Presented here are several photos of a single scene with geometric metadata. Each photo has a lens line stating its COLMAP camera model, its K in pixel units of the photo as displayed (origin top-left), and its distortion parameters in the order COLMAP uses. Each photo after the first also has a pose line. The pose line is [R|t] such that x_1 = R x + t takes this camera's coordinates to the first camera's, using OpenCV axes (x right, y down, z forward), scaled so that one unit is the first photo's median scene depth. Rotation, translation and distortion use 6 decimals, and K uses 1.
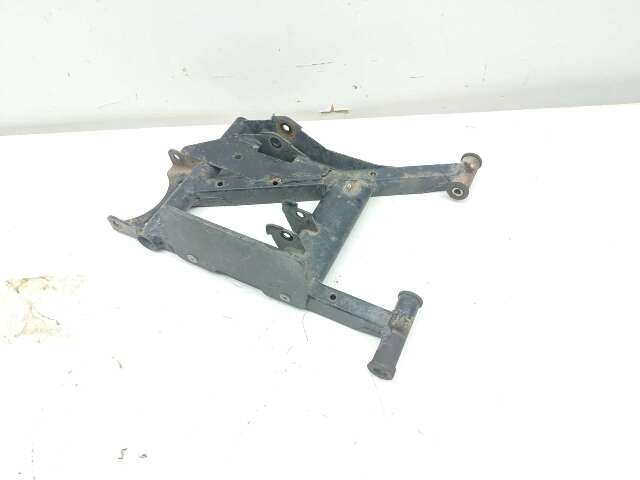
lens RADIAL K [[540.4, 0, 320.0], [0, 540.4, 240.0], [0, 0, 1]] dist [0.007443, -0.061015]
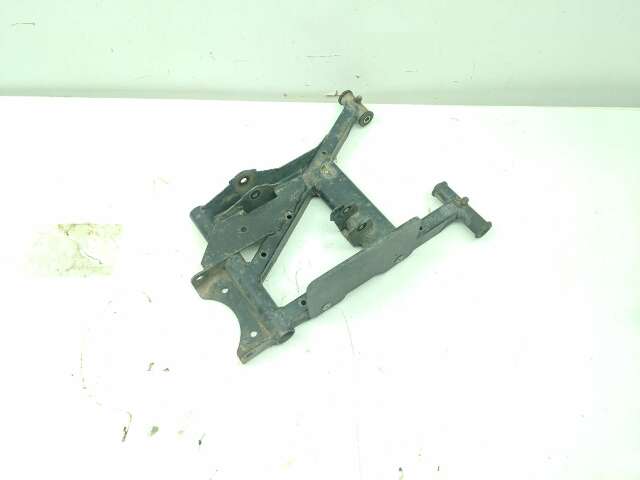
lens RADIAL K [[530.7, 0, 304.6], [0, 530.7, 238.7], [0, 0, 1]] dist [0.006307, -0.067672]
pose [[0.489077, -0.732104, 0.474160, -0.610353], [0.707363, 0.650963, 0.275473, -0.350536], [-0.510335, 0.200676, 0.836234, 0.086036]]
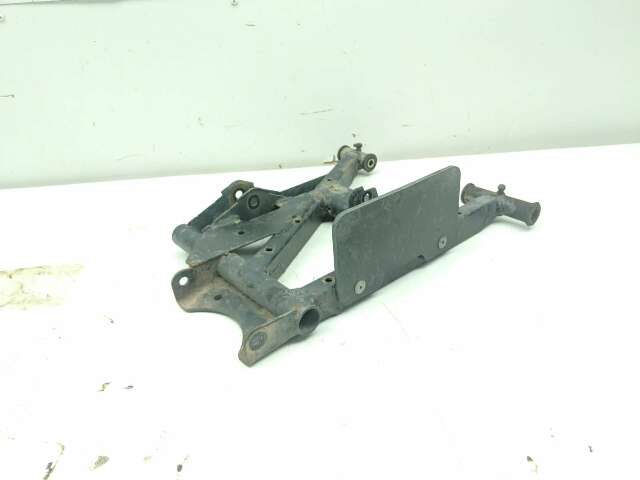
lens RADIAL K [[540.4, 0, 320.0], [0, 540.4, 240.0], [0, 0, 1]] dist [0.007443, -0.061015]
pose [[0.396486, -0.424455, 0.814025, -0.801825], [0.769985, 0.636605, -0.043092, -0.018428], [-0.499922, 0.643873, 0.579229, 0.481290]]
